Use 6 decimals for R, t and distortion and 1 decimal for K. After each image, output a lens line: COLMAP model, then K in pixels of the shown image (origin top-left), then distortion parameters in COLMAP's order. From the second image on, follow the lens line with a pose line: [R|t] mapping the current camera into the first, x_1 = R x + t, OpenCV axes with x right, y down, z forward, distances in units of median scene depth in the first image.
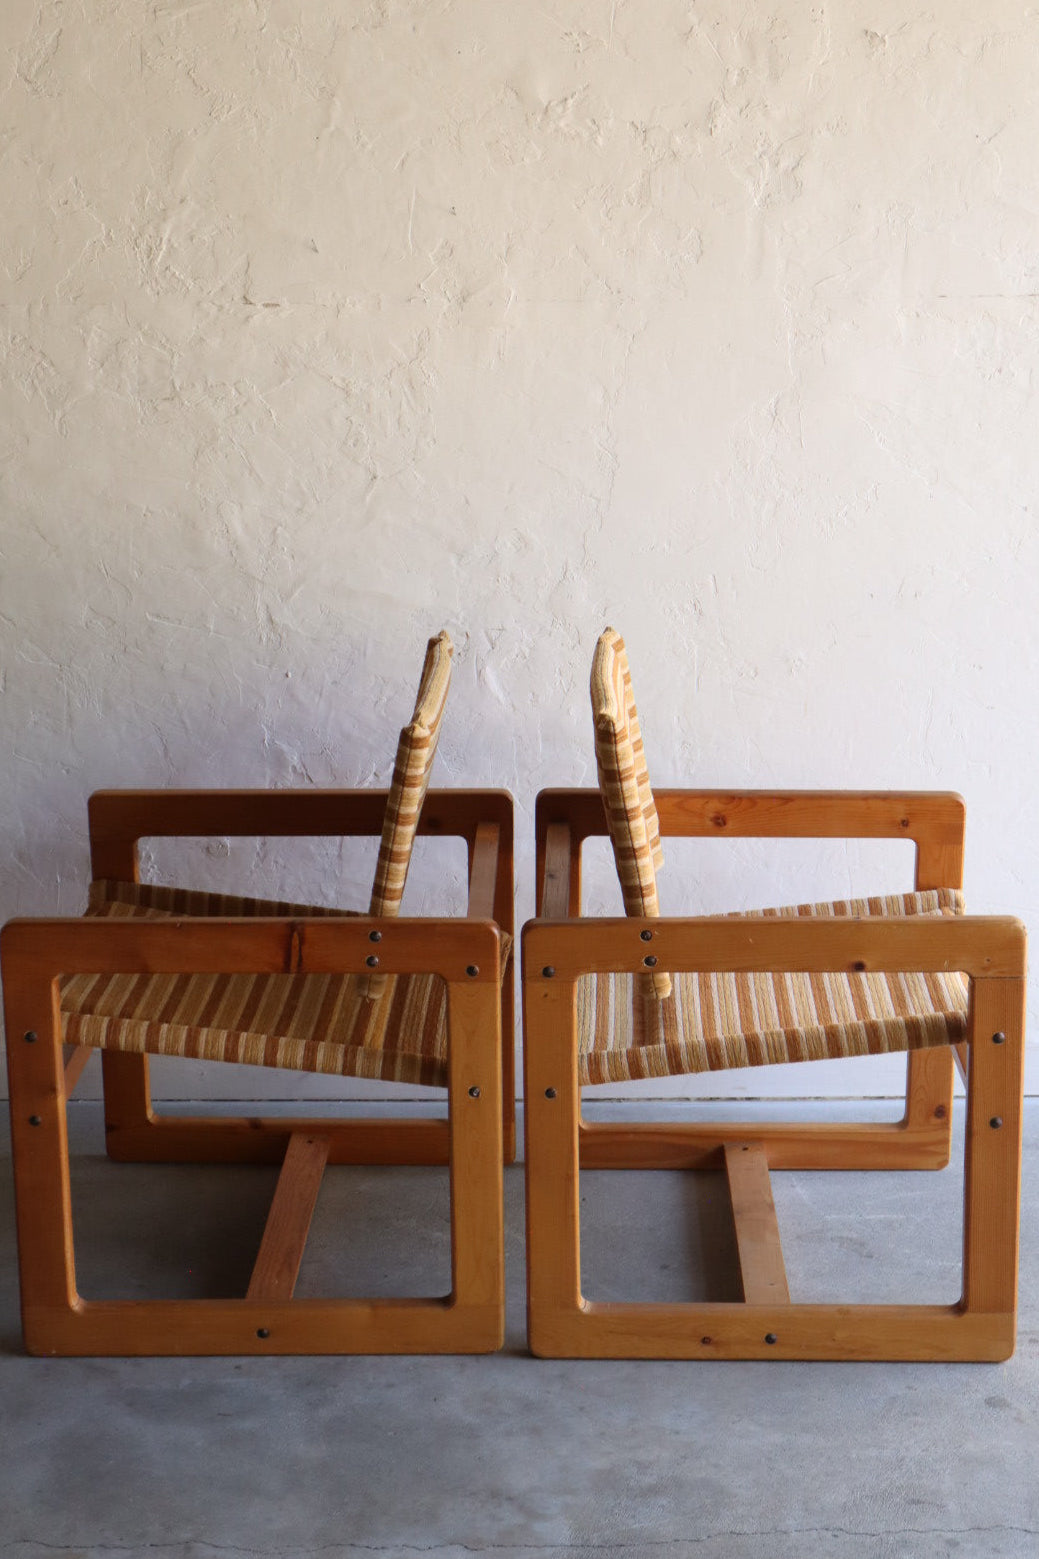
lens RADIAL K [[2748.1, 0, 501.1], [0, 2748.1, 795.5], [0, 0, 1]] dist [0.080614, 0.000000]
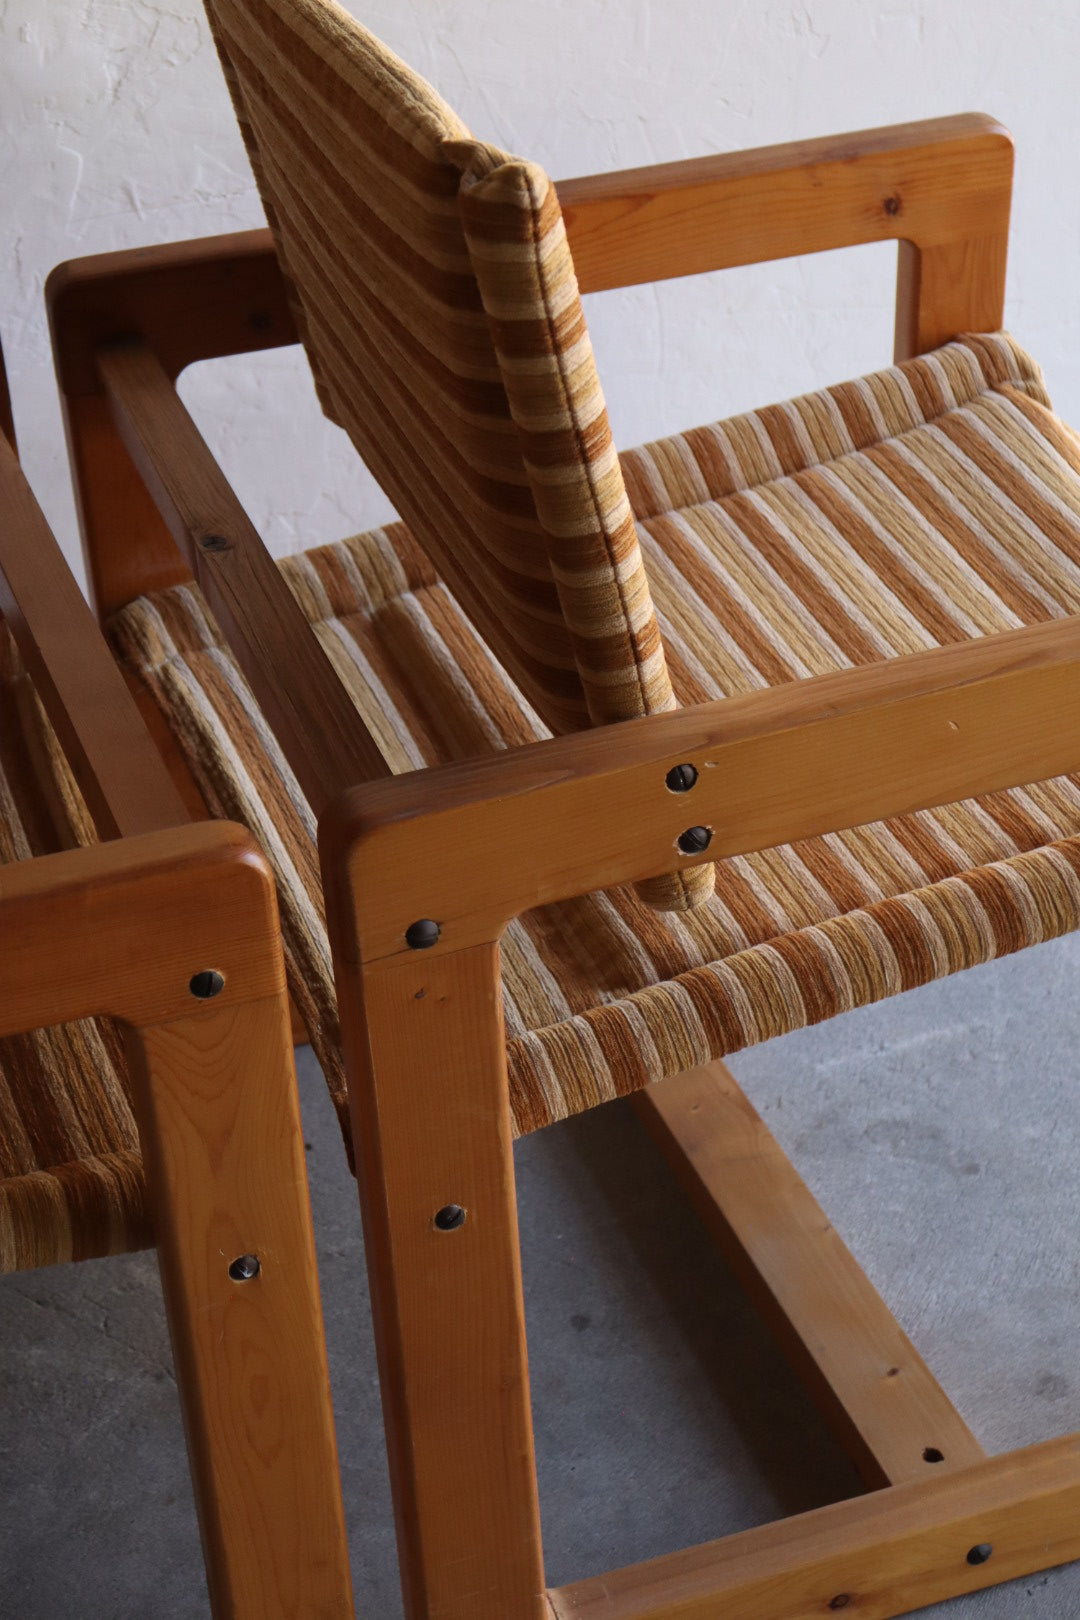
lens RADIAL K [[2855.6, 0, 532.3], [0, 2855.6, 838.2], [0, 0, 1]] dist [0.080614, 0.000000]
pose [[0.932088, -0.228925, 0.280722, -0.057222], [0.130034, 0.934787, 0.330550, -0.053834], [-0.338087, -0.271598, 0.901073, 0.576173]]
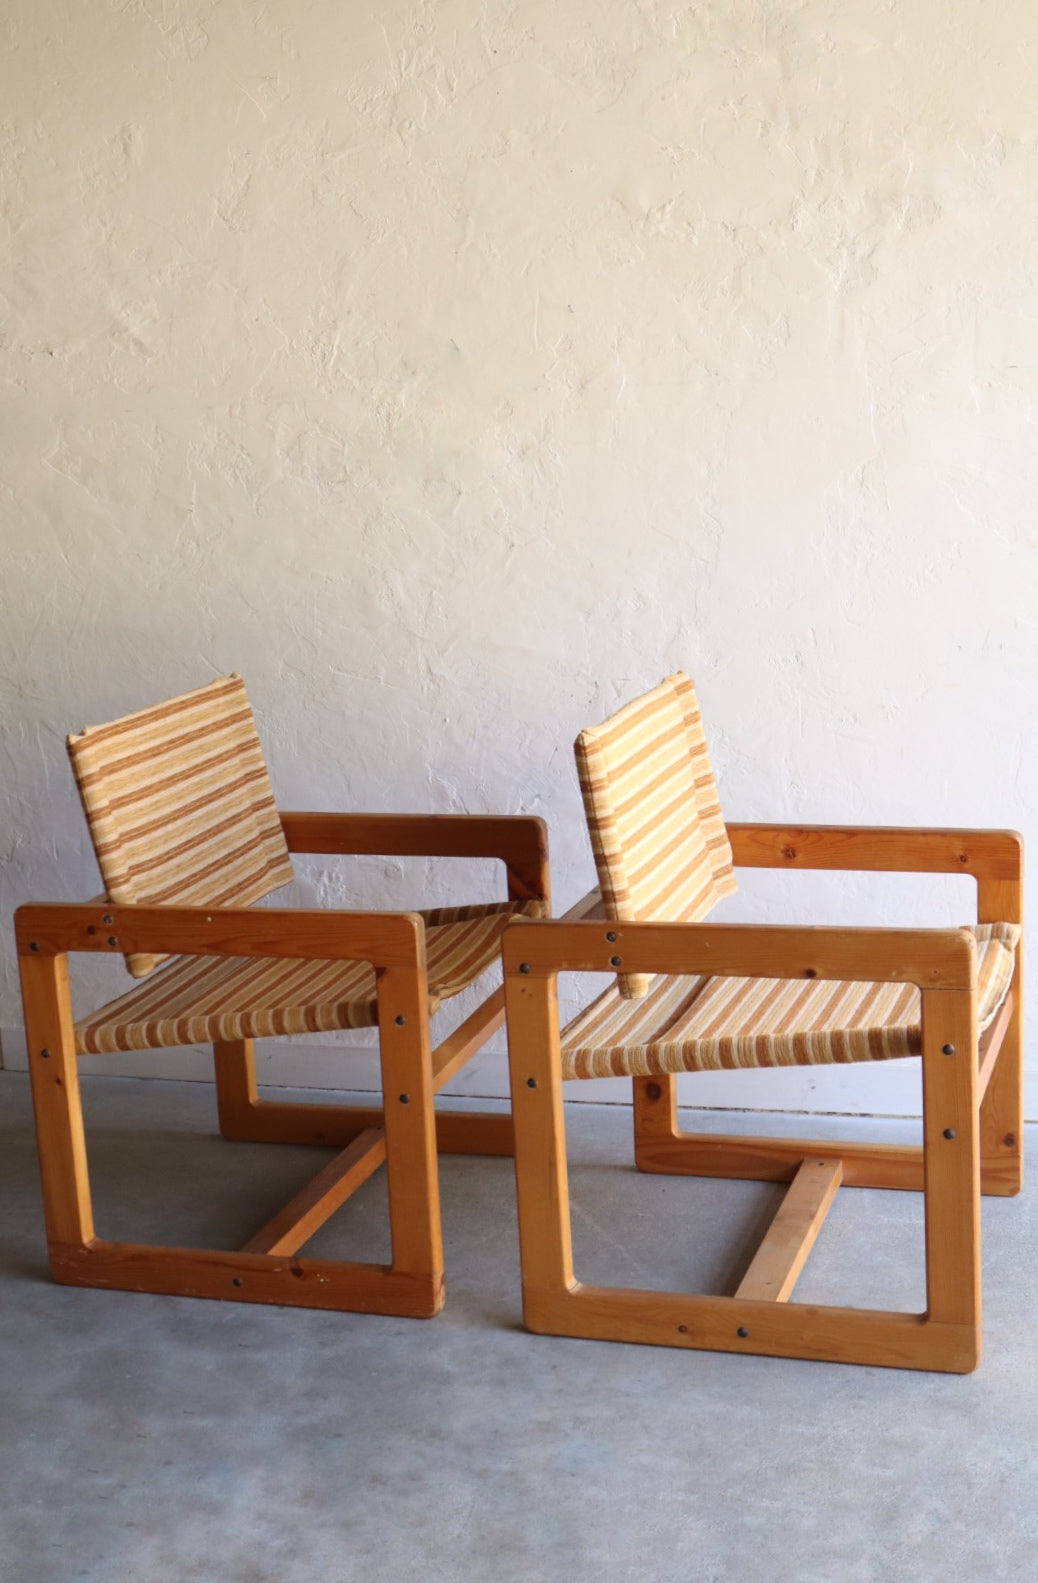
lens RADIAL K [[2141.2, 0, 518.7], [0, 2141.2, 767.3], [0, 0, 1]] dist [-0.003845, 0.000000]
pose [[0.960655, 0.011844, -0.277493, 0.209894], [-0.030869, 0.997454, -0.064292, 0.033760], [0.276025, 0.070329, 0.958574, 0.162718]]
